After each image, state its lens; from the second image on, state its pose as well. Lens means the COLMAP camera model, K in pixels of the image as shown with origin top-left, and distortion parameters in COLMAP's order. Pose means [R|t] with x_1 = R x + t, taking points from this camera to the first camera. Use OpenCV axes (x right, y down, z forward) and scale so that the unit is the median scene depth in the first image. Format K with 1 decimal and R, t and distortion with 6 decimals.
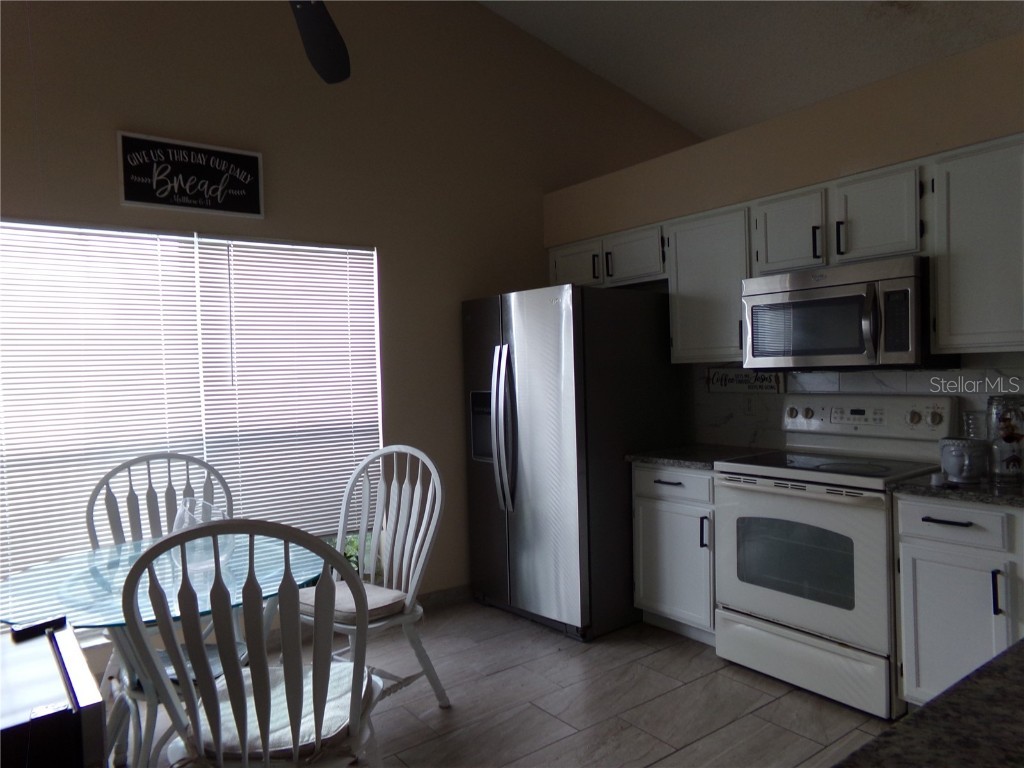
lens RADIAL K [[696.2, 0, 509.8], [0, 696.2, 387.7], [0, 0, 1]] dist [-0.040832, 0.066683]
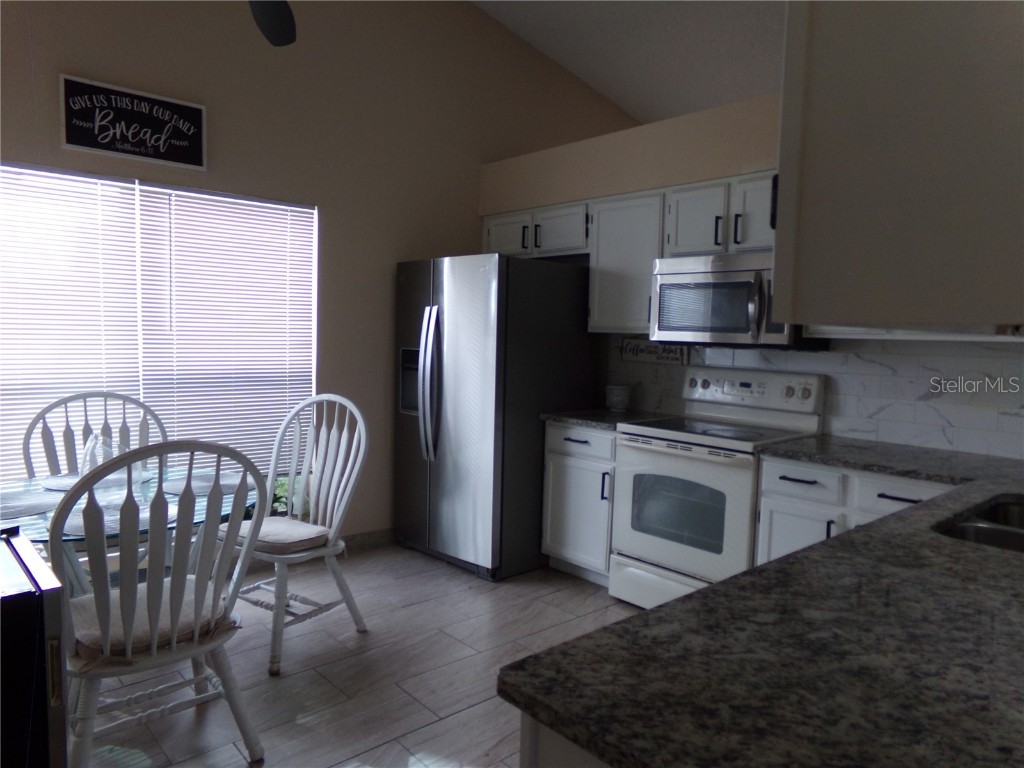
lens RADIAL K [[696.2, 0, 509.4], [0, 696.2, 384.5], [0, 0, 1]] dist [-0.040832, 0.066683]
pose [[0.995336, 0.048373, 0.083464, 0.026567], [-0.052539, 0.997442, 0.048466, 0.000042], [-0.080906, -0.052625, 0.995331, -0.089388]]
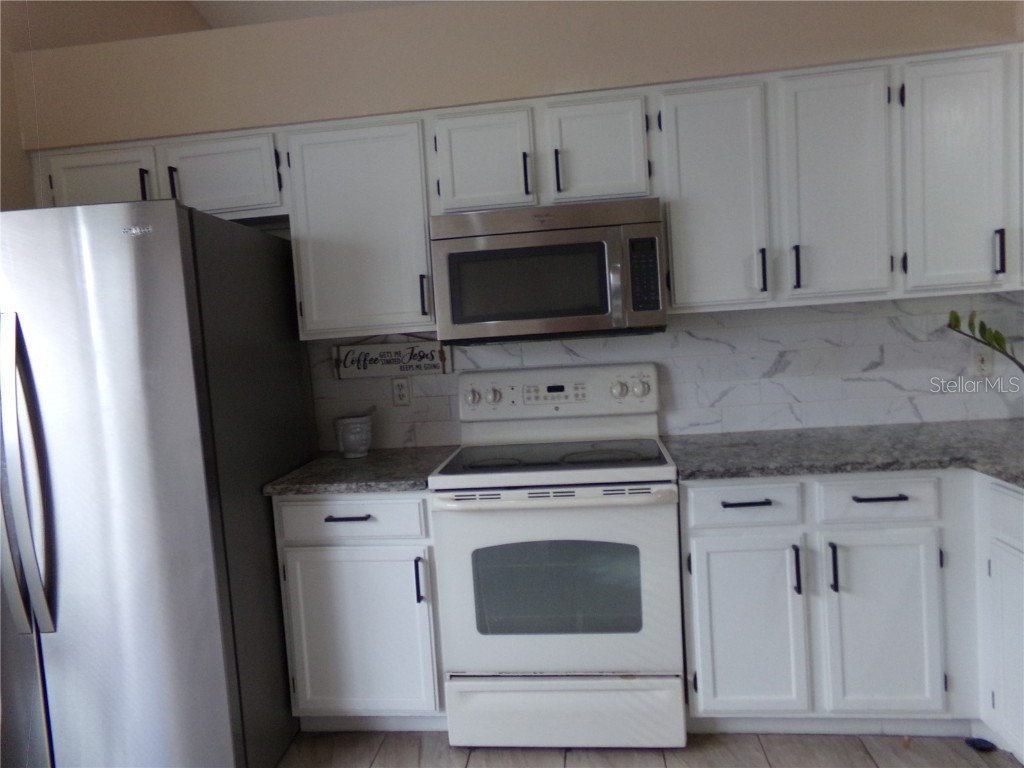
lens RADIAL K [[696.2, 0, 506.1], [0, 696.2, 384.7], [0, 0, 1]] dist [-0.040832, 0.066683]
pose [[0.691262, -0.076396, 0.718554, -0.142610], [0.066280, 0.996907, 0.042227, -0.009079], [-0.719558, 0.018436, 0.694188, 0.453505]]
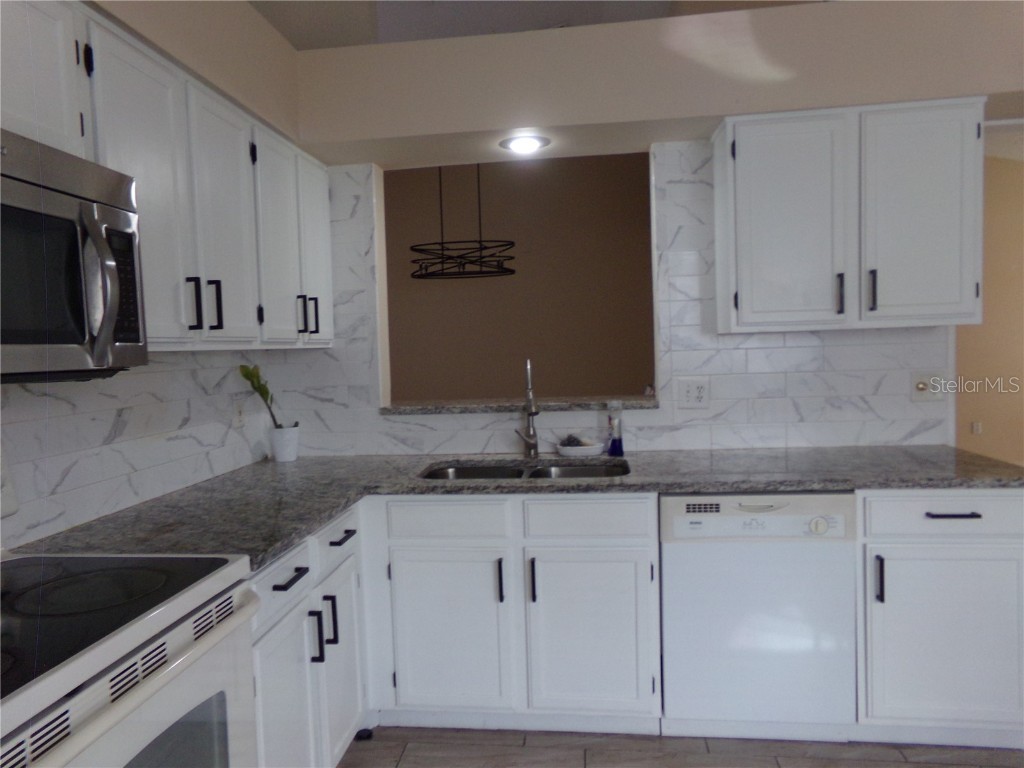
lens RADIAL K [[696.2, 0, 514.9], [0, 696.2, 381.5], [0, 0, 1]] dist [-0.040832, 0.066683]
pose [[-0.716215, 0.013766, 0.697744, -0.035136], [0.067057, 0.996537, 0.049171, -0.024651], [-0.694650, 0.082005, -0.714658, 0.990264]]
